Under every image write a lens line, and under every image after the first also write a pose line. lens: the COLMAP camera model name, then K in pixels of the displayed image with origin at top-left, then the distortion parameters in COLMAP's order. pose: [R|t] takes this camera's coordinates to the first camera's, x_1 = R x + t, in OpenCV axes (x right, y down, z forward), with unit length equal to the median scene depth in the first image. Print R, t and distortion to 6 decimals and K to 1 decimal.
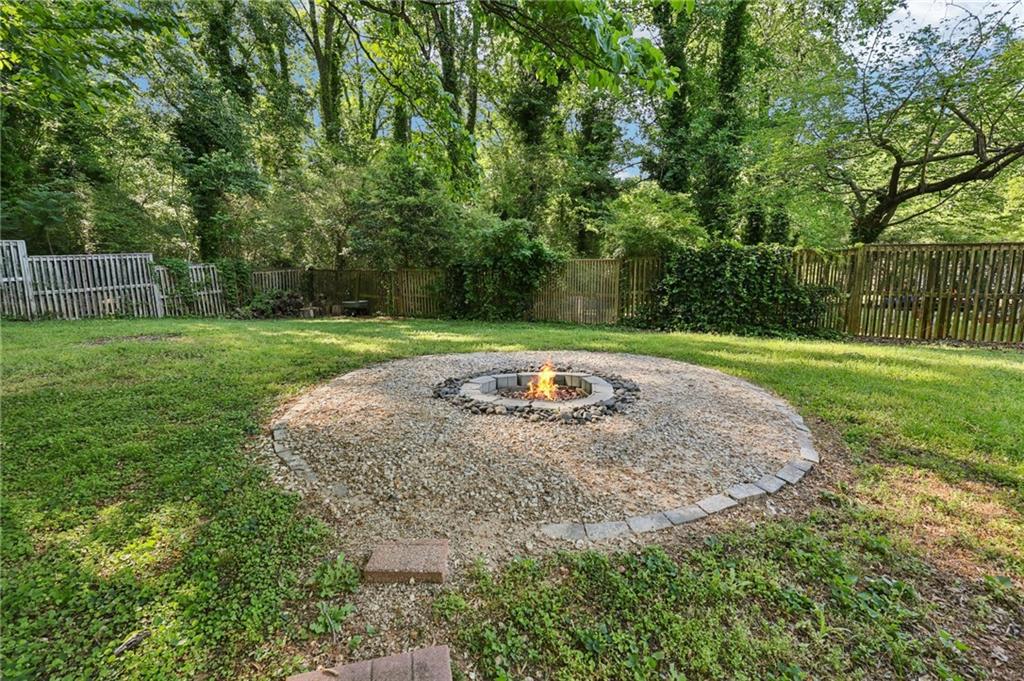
lens RADIAL K [[434.1, 0, 509.4], [0, 434.1, 310.4], [0, 0, 1]] dist [-0.000696, -0.000088]
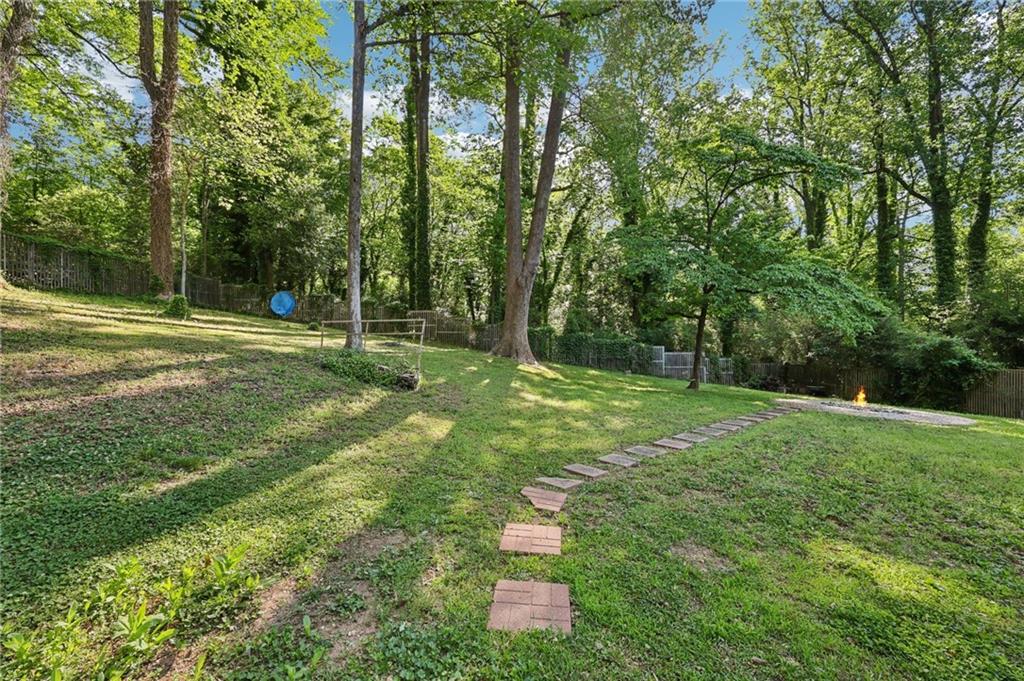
lens RADIAL K [[415.0, 0, 507.9], [0, 415.0, 340.4], [0, 0, 1]] dist [-0.002163, -0.000087]
pose [[0.523467, 0.012839, -0.851949, 0.363173], [-0.130621, 0.989276, -0.065349, 0.063736], [0.841974, 0.145491, 0.519530, -0.796488]]
